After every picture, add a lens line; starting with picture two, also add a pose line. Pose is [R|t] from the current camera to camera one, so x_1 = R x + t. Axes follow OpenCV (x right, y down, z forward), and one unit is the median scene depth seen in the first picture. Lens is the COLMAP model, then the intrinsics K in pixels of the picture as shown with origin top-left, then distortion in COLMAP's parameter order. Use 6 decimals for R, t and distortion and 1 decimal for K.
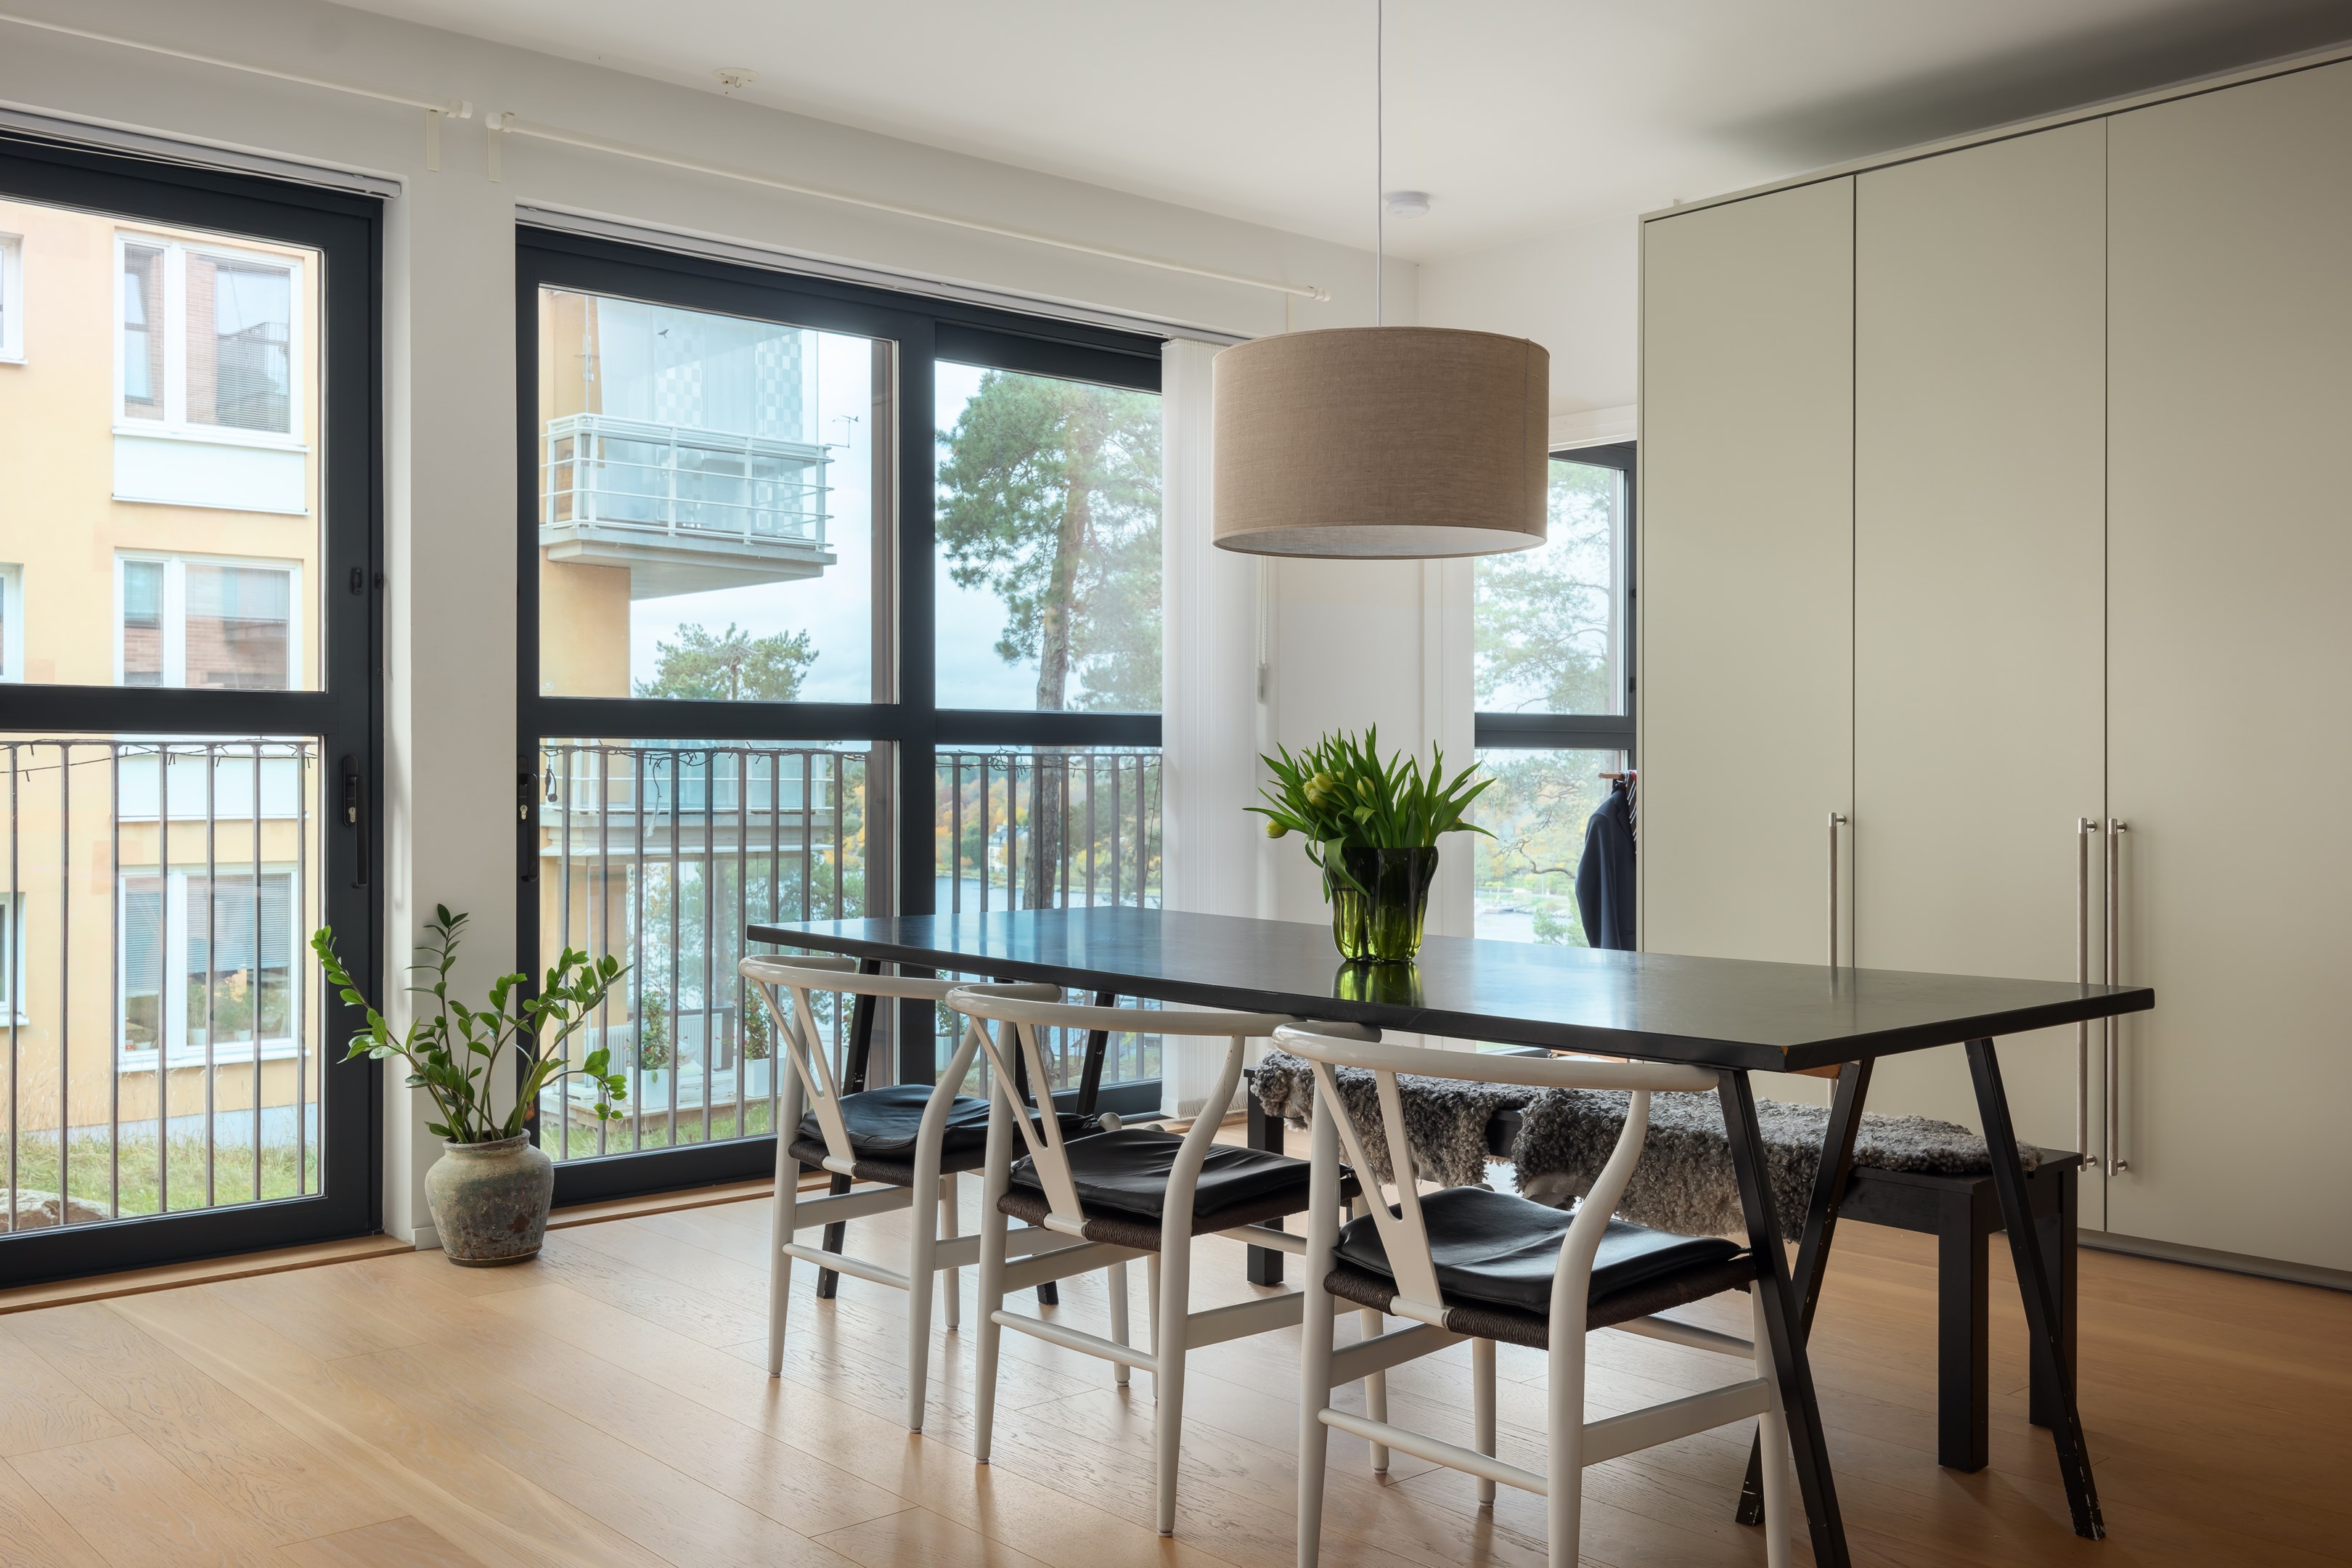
lens RADIAL K [[2113.2, 0, 1176.0], [0, 2113.2, 784.0], [0, 0, 1]] dist [-0.002740, -0.000840]
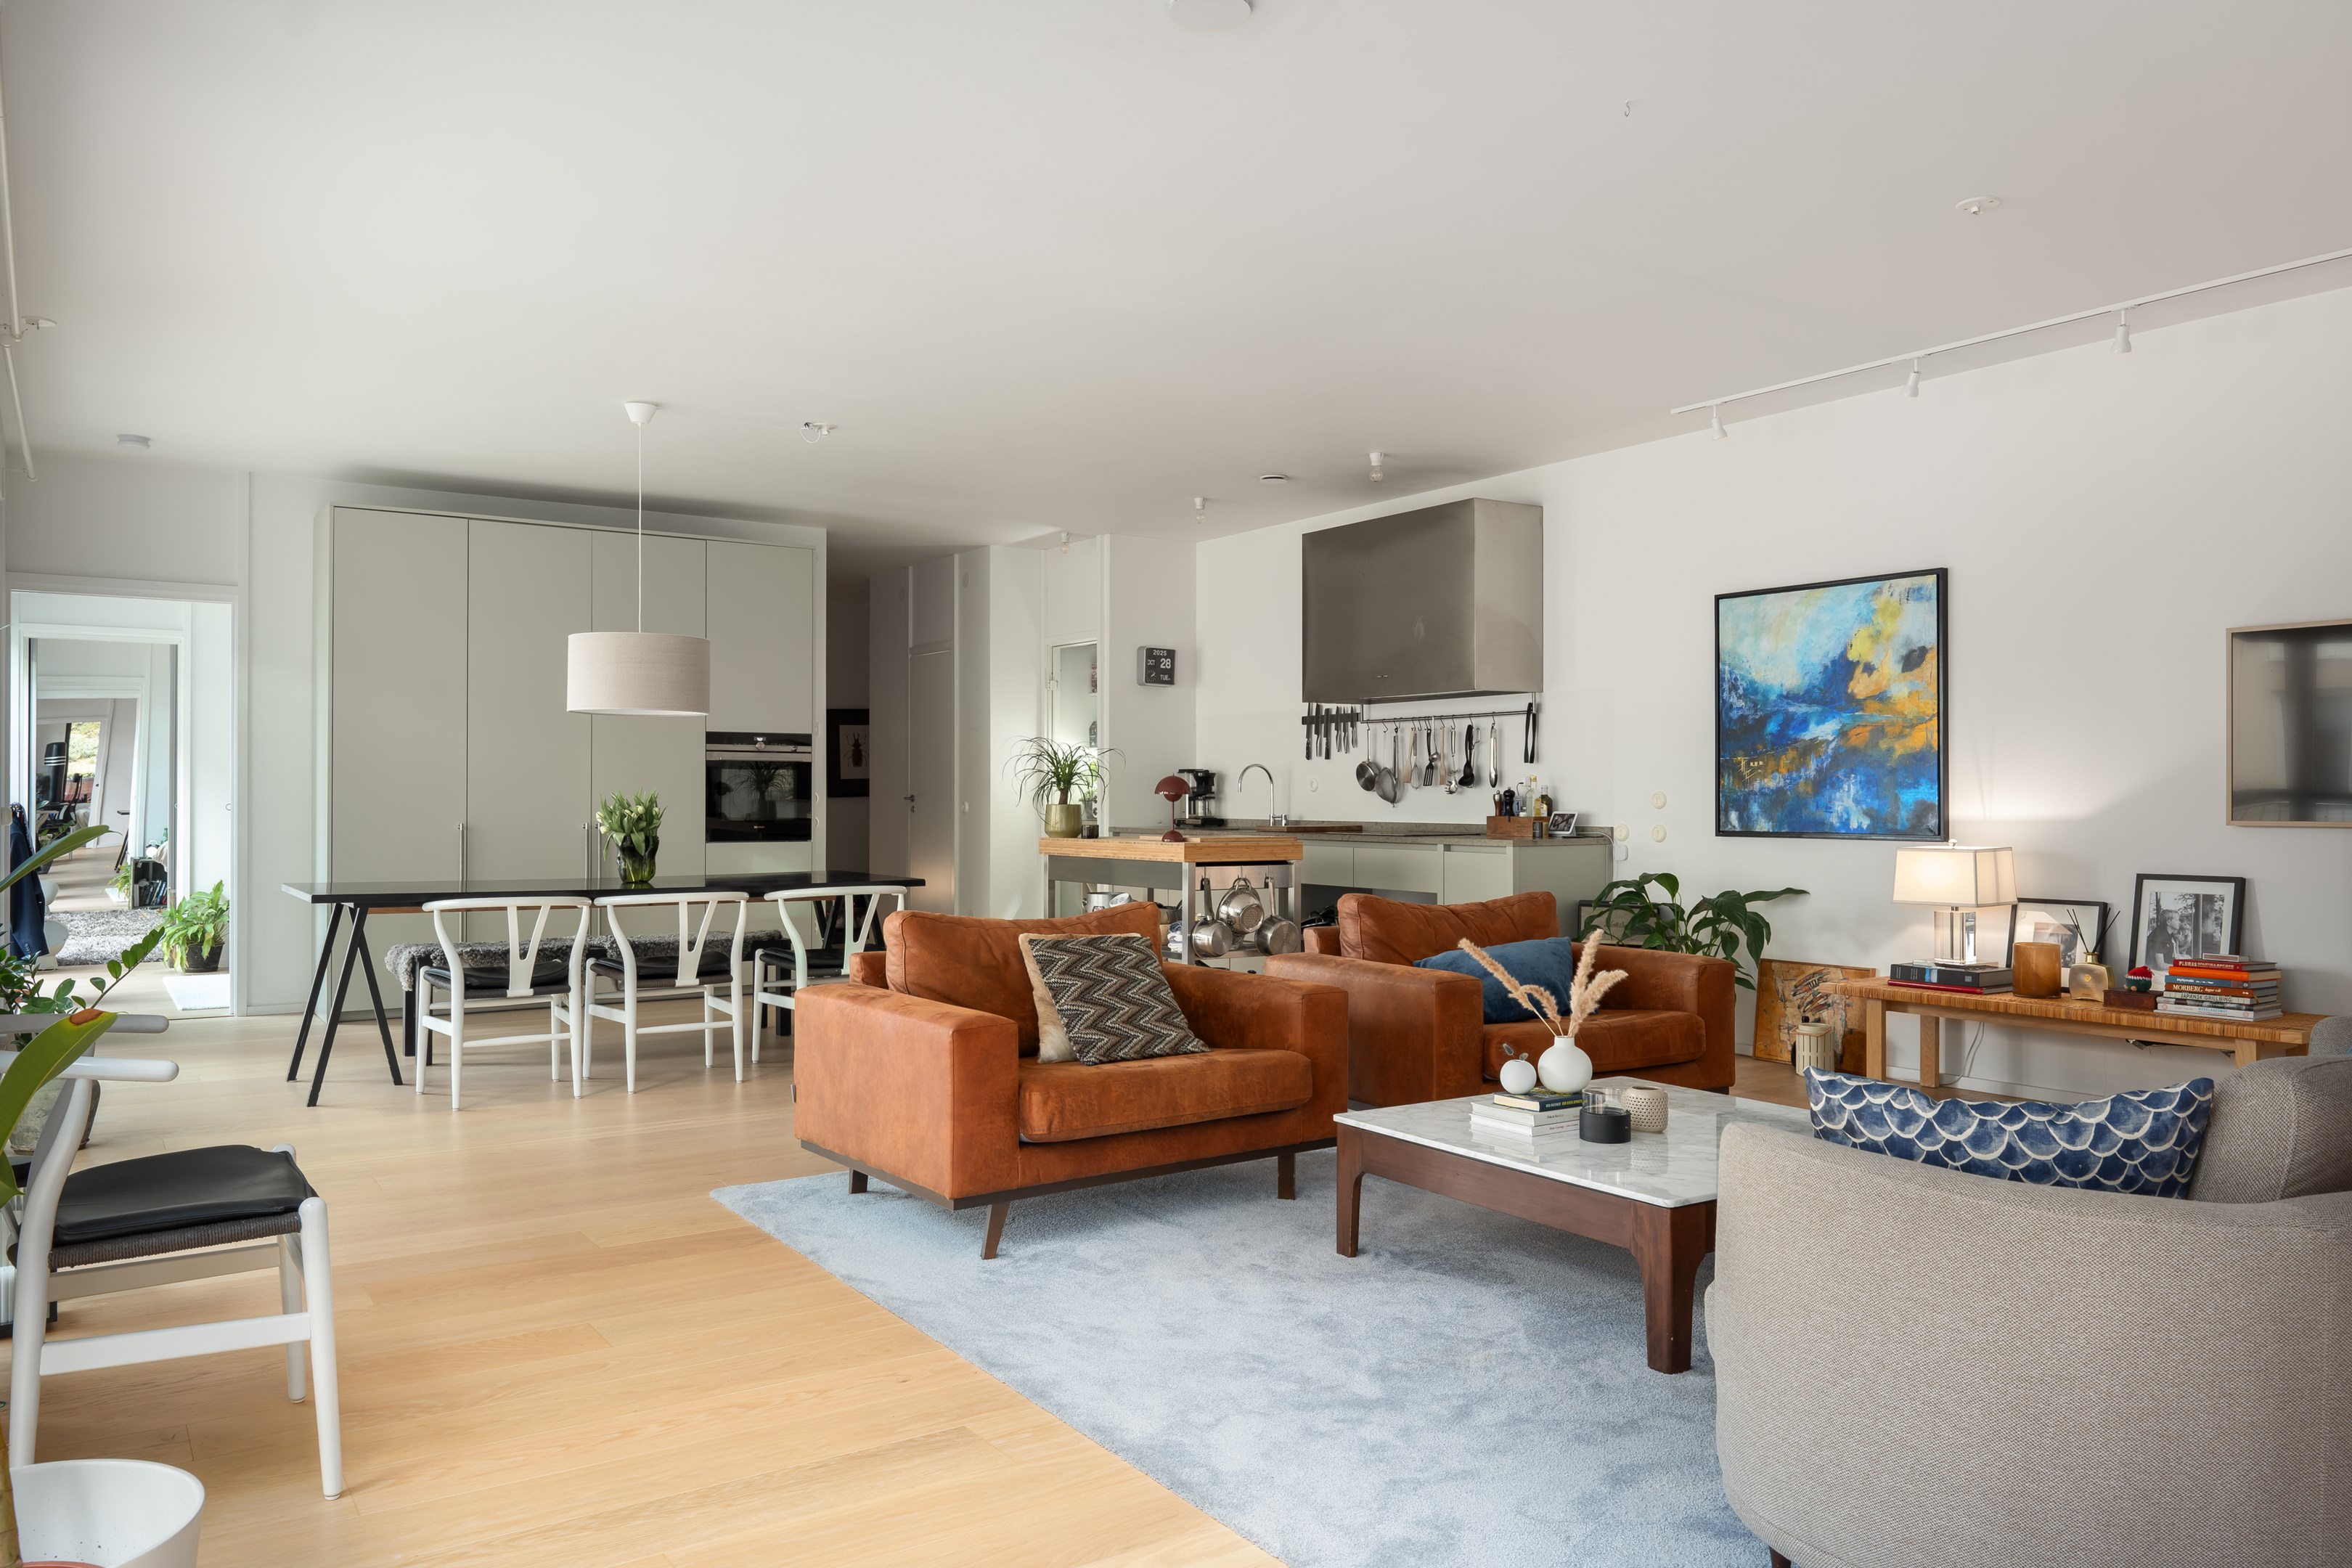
lens RADIAL K [[1642.1, 0, 1176.0], [0, 1642.1, 784.0], [0, 0, 1]] dist [-0.000070, -0.000611]
pose [[0.126911, 0.007281, 0.991887, -0.991027], [0.006109, 0.999948, -0.008122, -0.006311], [-0.991895, 0.007090, 0.126860, 0.081367]]
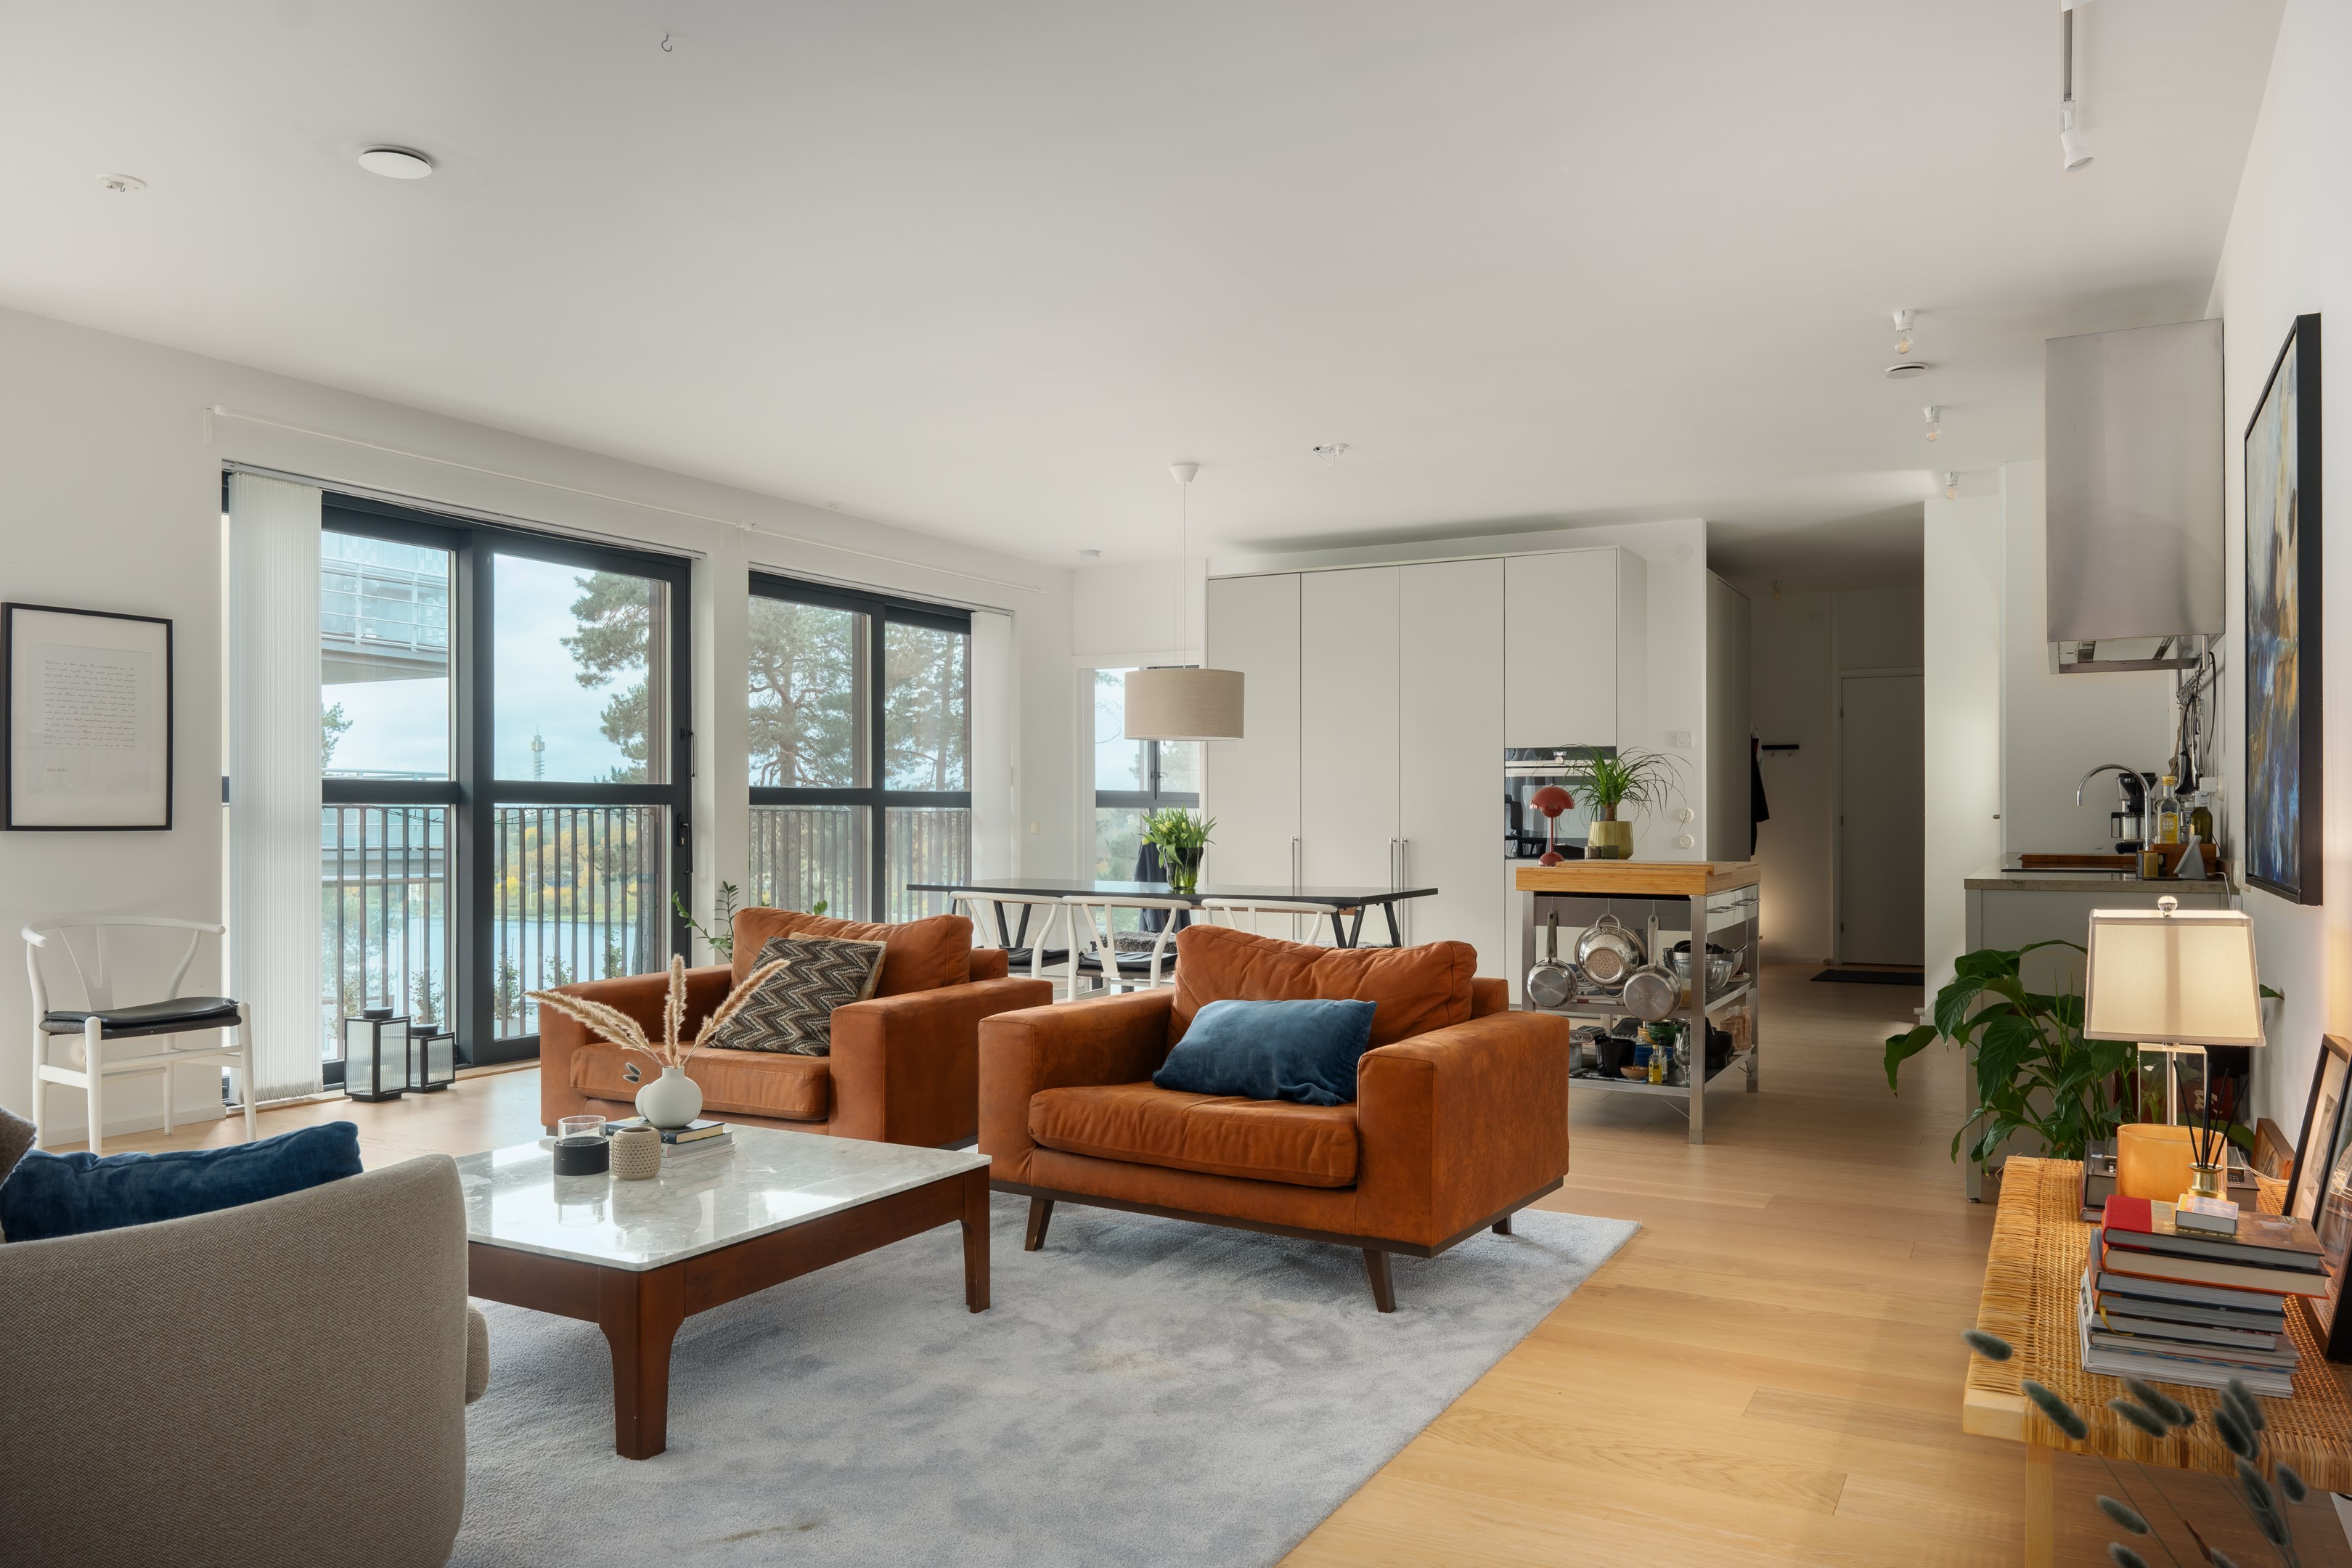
lens RADIAL K [[1658.4, 0, 1180.8], [0, 1658.4, 823.2], [0, 0, 1]] dist [-0.002806, -0.001781]
pose [[0.938450, -0.002630, 0.345406, -0.383204], [0.003219, 0.999994, -0.001132, 0.000249], [-0.345401, 0.002174, 0.938453, -0.606306]]
